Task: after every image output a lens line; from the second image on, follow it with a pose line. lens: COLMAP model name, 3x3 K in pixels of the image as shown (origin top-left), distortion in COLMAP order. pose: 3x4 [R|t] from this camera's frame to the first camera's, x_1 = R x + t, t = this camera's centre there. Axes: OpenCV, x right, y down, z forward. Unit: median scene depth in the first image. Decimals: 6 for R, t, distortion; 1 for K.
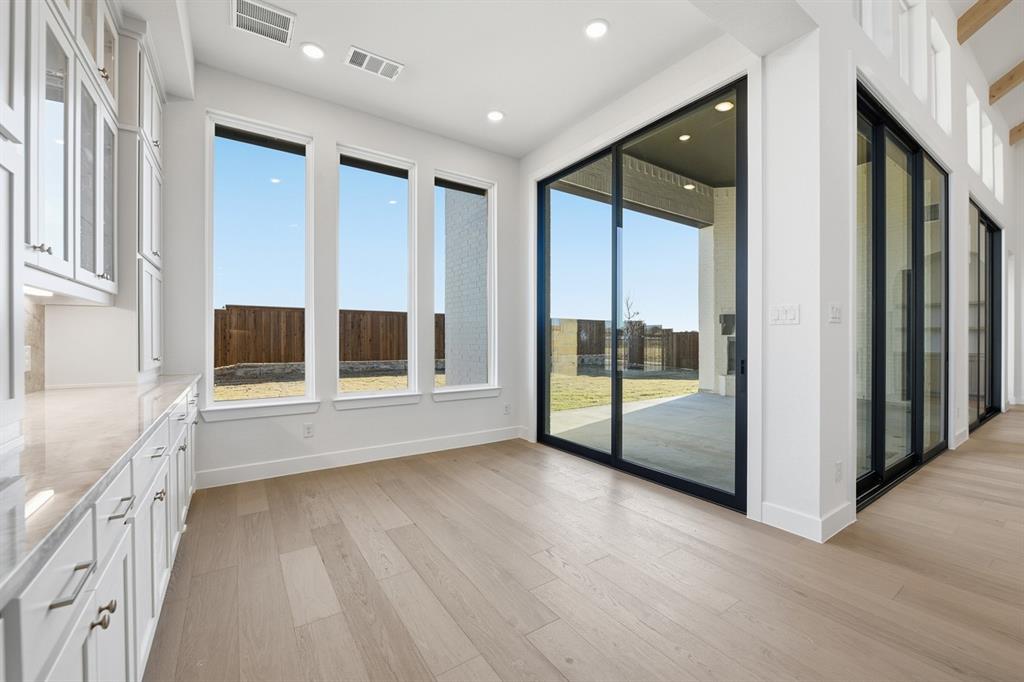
lens RADIAL K [[415.3, 0, 514.2], [0, 415.3, 340.8], [0, 0, 1]] dist [-0.002345, -0.000260]
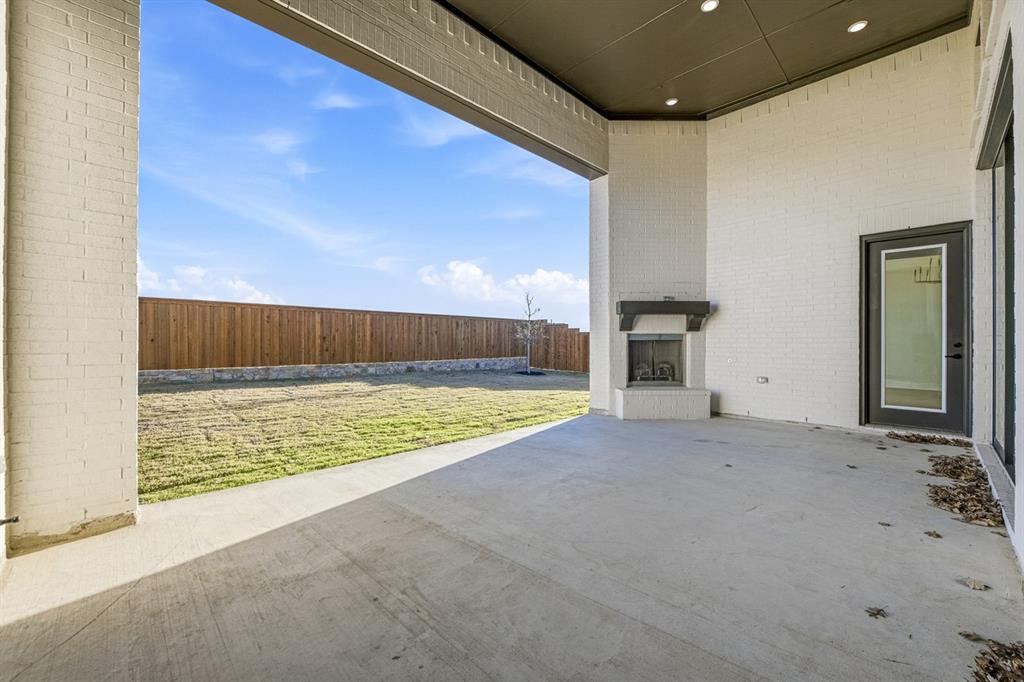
lens RADIAL K [[415.3, 0, 511.2], [0, 415.3, 342.4], [0, 0, 1]] dist [-0.002345, -0.000260]
pose [[0.985851, 0.000226, 0.167627, 0.200177], [0.000176, 0.999997, -0.002387, 0.006417], [-0.167627, 0.002383, 0.985848, 0.337031]]
